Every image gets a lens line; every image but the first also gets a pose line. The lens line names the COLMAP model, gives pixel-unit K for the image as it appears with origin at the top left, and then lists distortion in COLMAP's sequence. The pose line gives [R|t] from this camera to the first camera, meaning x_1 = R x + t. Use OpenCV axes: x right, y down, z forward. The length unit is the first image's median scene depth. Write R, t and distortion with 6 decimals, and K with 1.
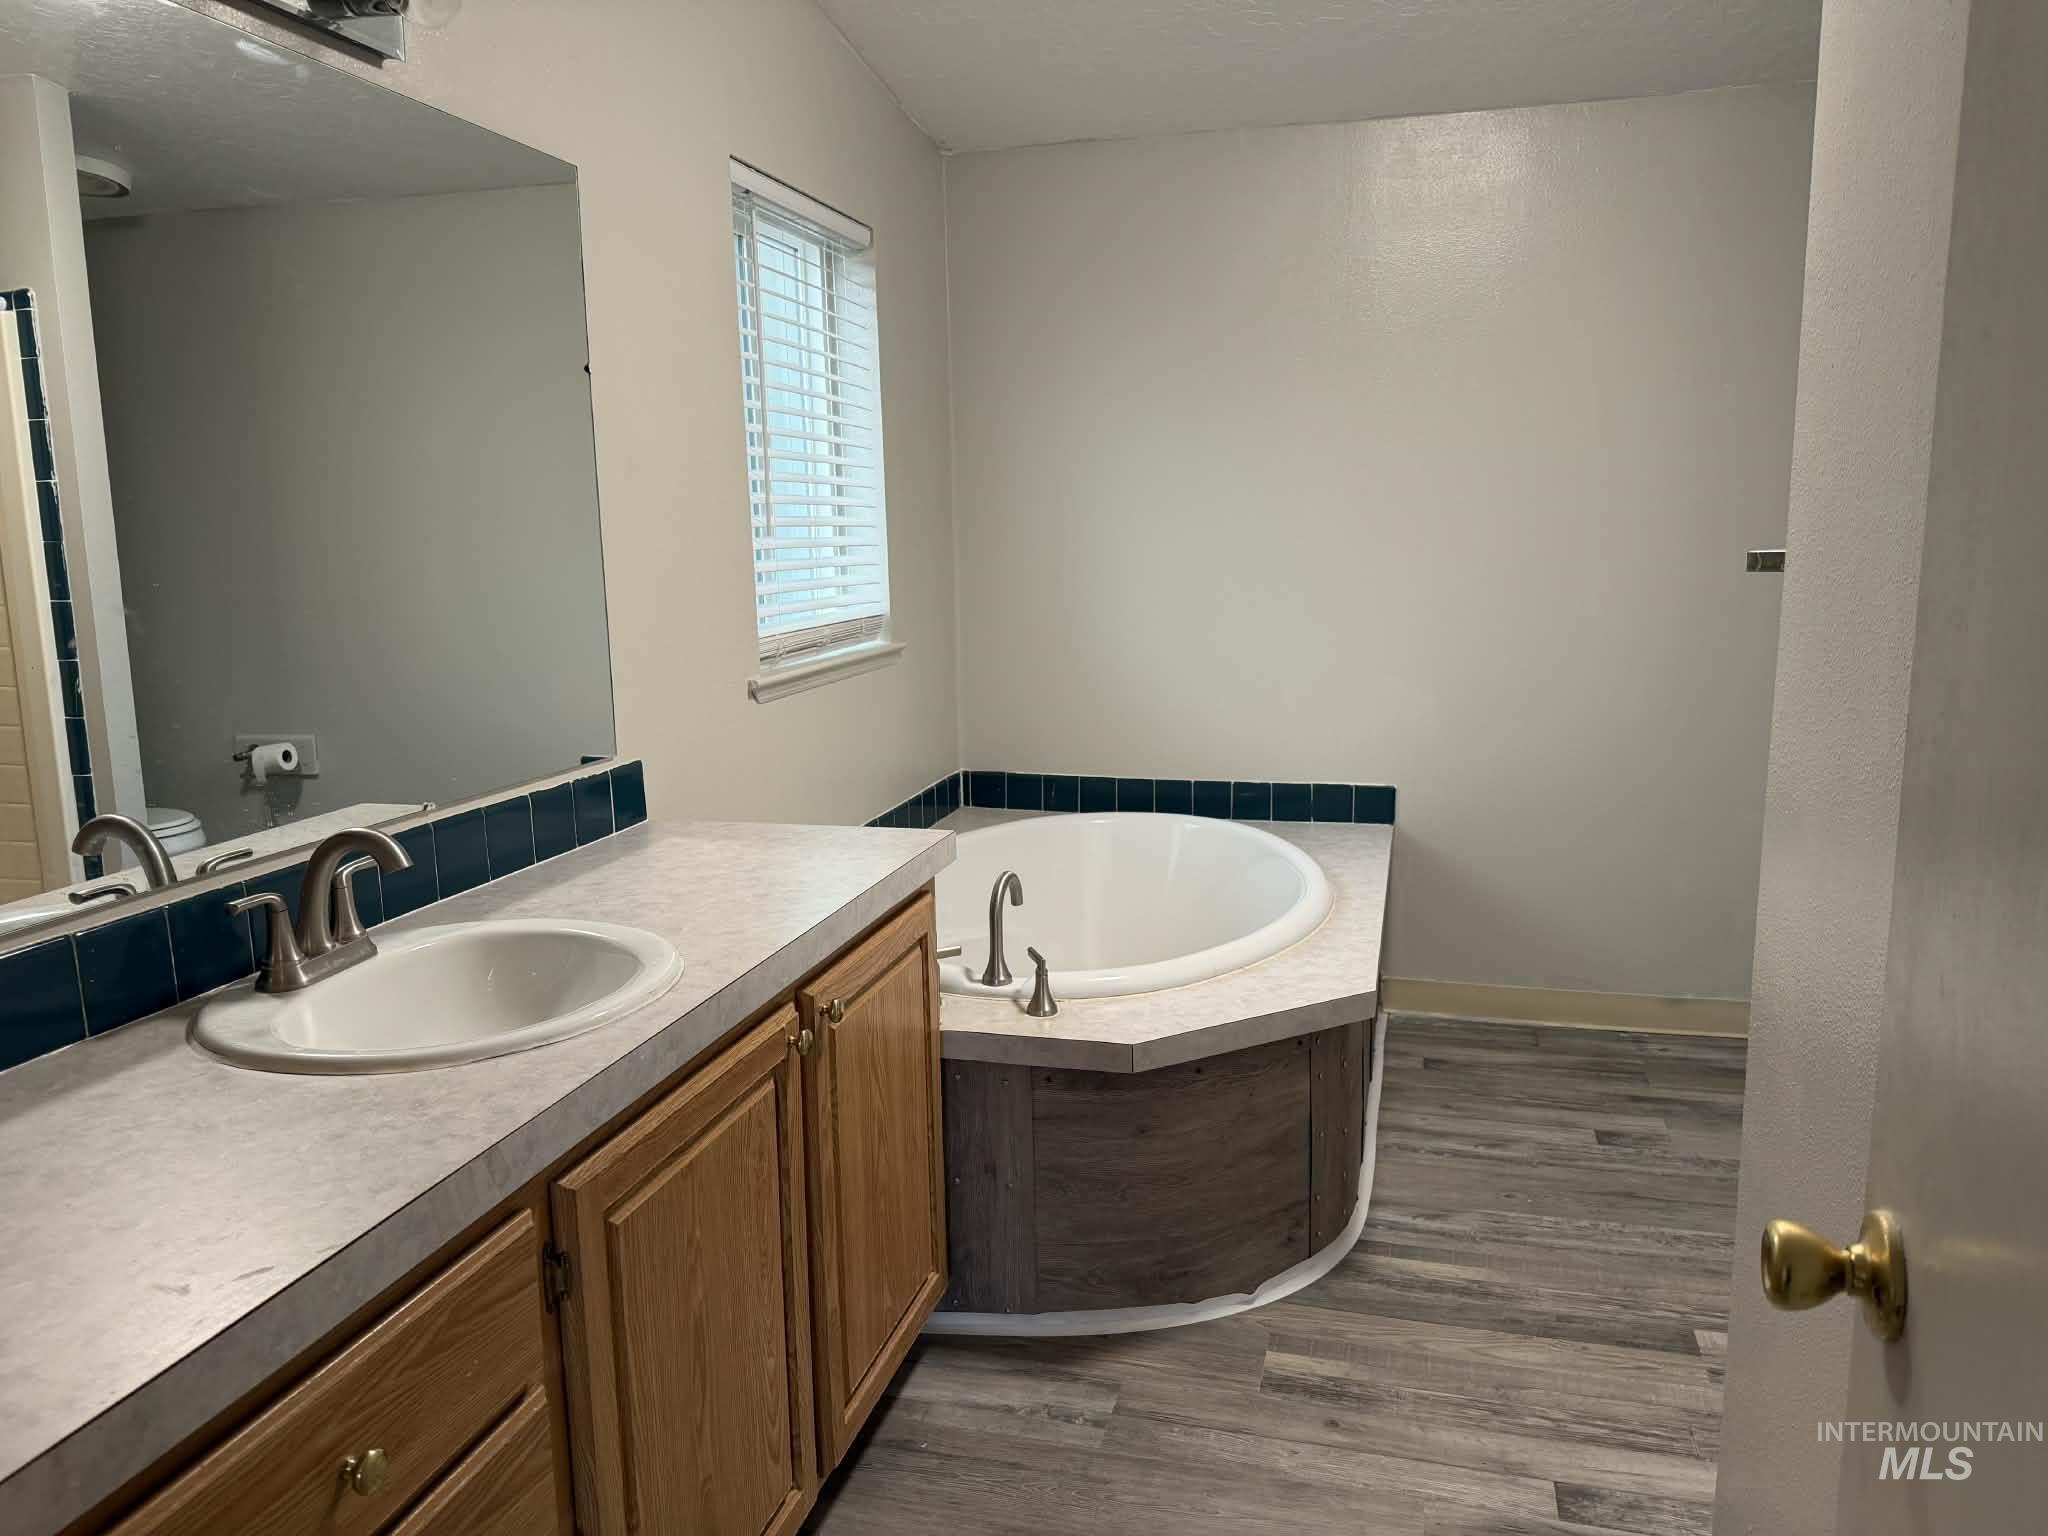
lens RADIAL K [[1434.9, 0, 1024.0], [0, 1434.9, 768.0], [0, 0, 1]] dist [0.078248, -0.129309]
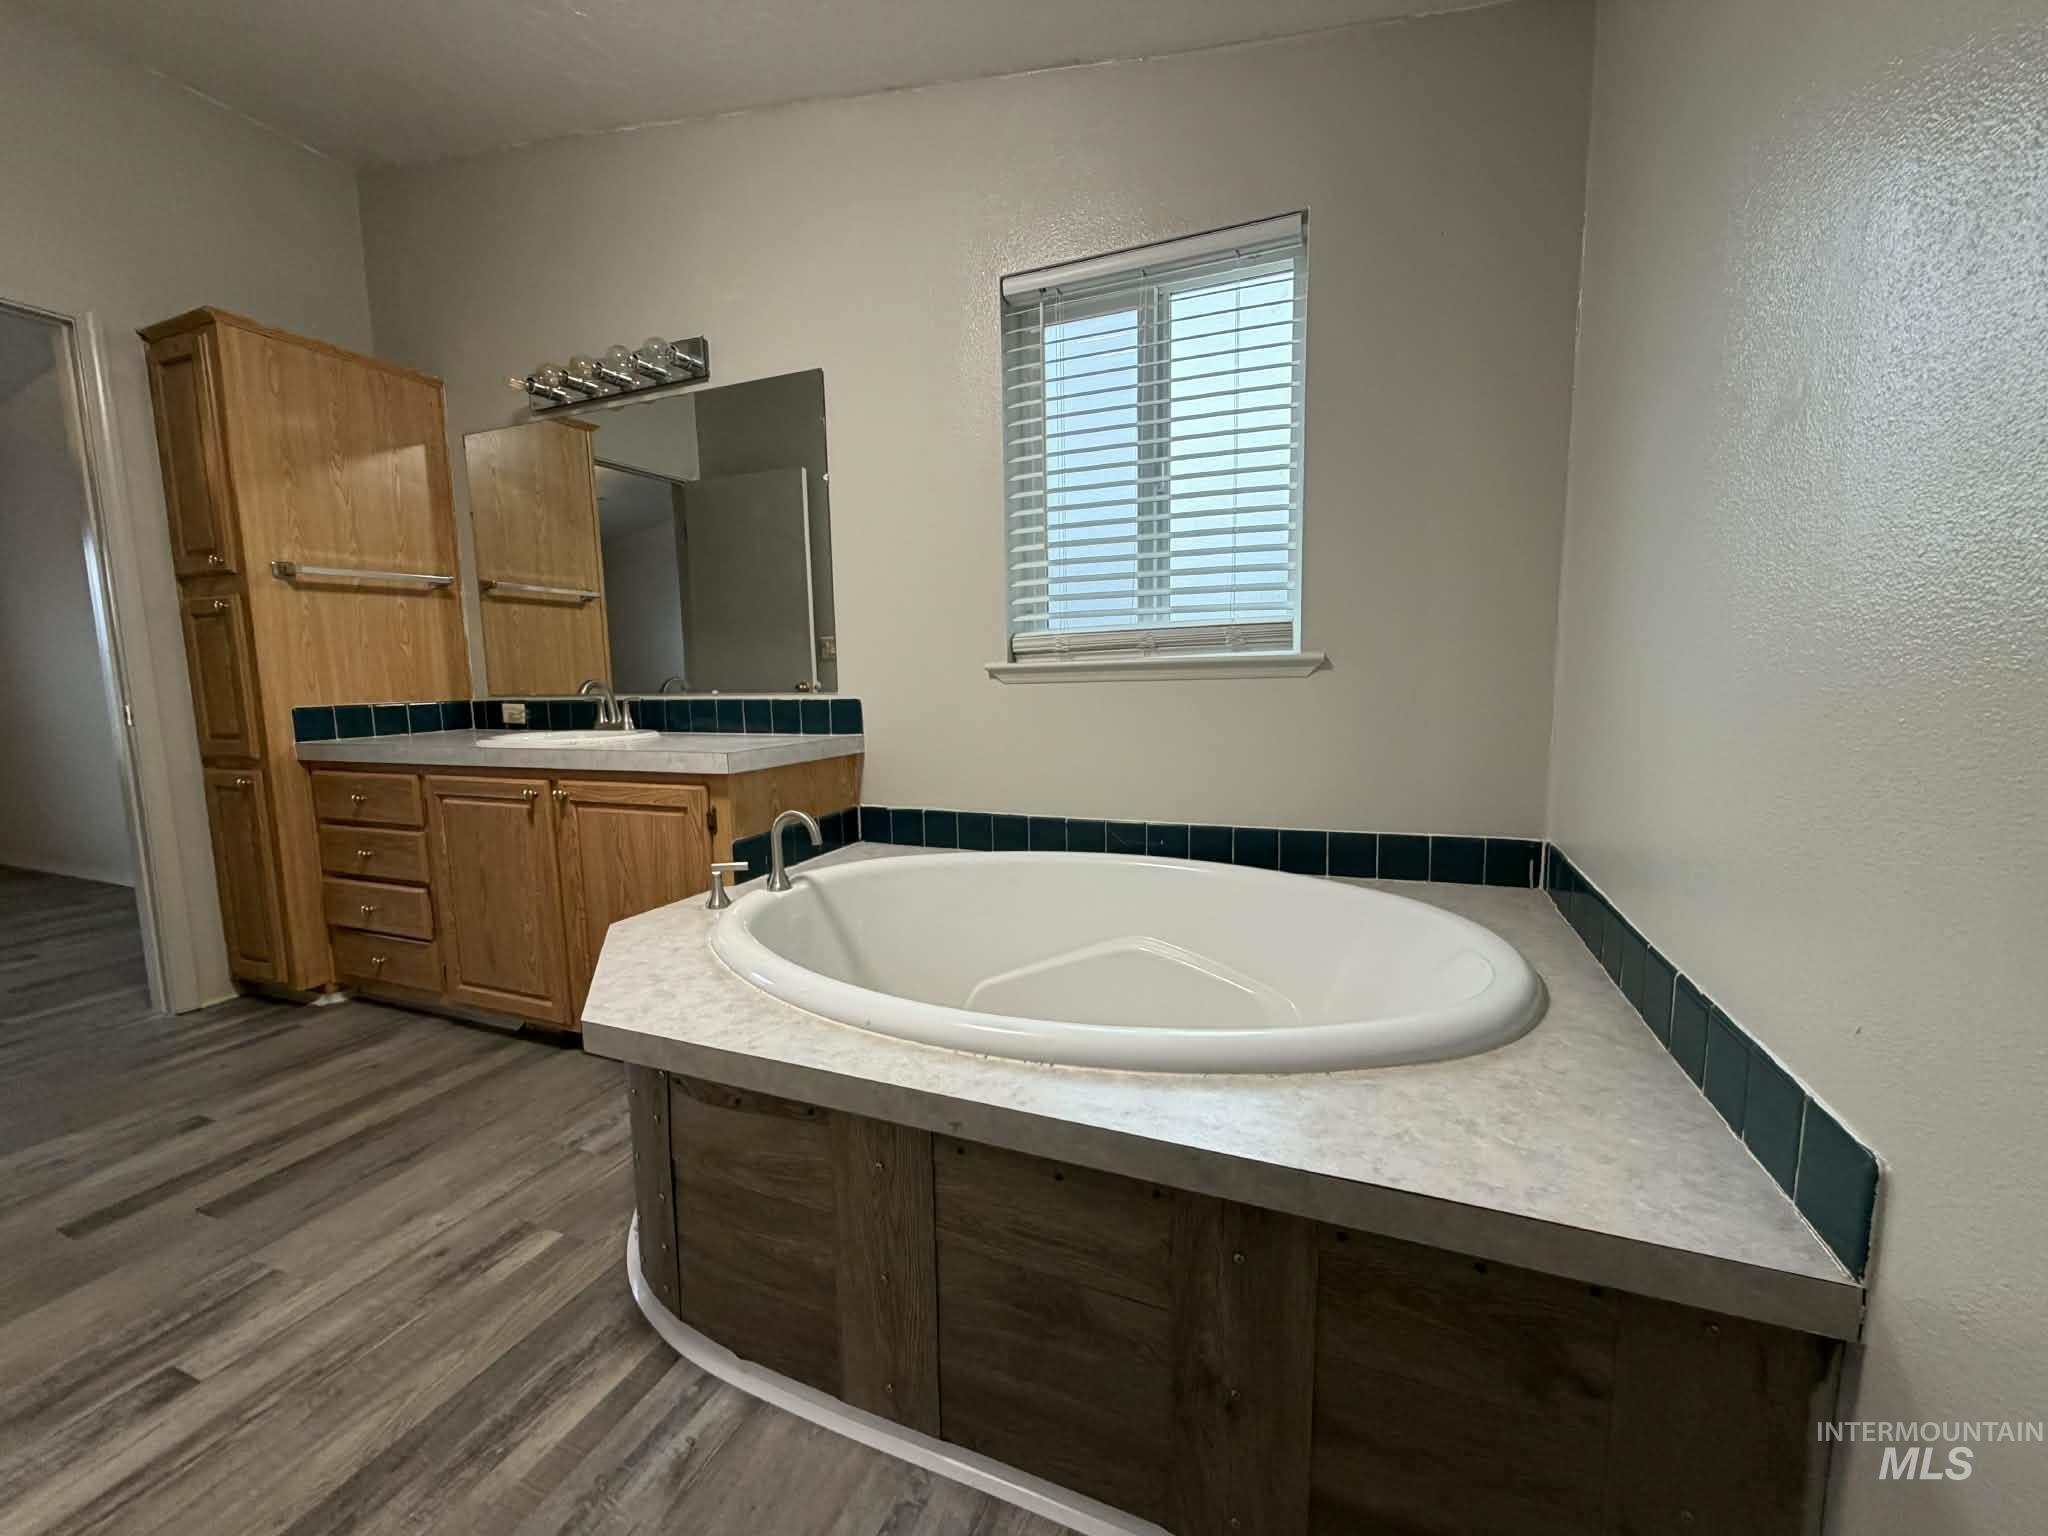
lens RADIAL K [[808.2, 0, 1020.4], [0, 808.2, 762.6], [0, 0, 1]] dist [-0.001143, -0.000330]
pose [[-0.117719, 0.136900, -0.983565, 0.700381], [-0.144492, 0.977550, 0.153357, -0.111447], [0.982479, 0.160171, -0.095295, 1.353344]]
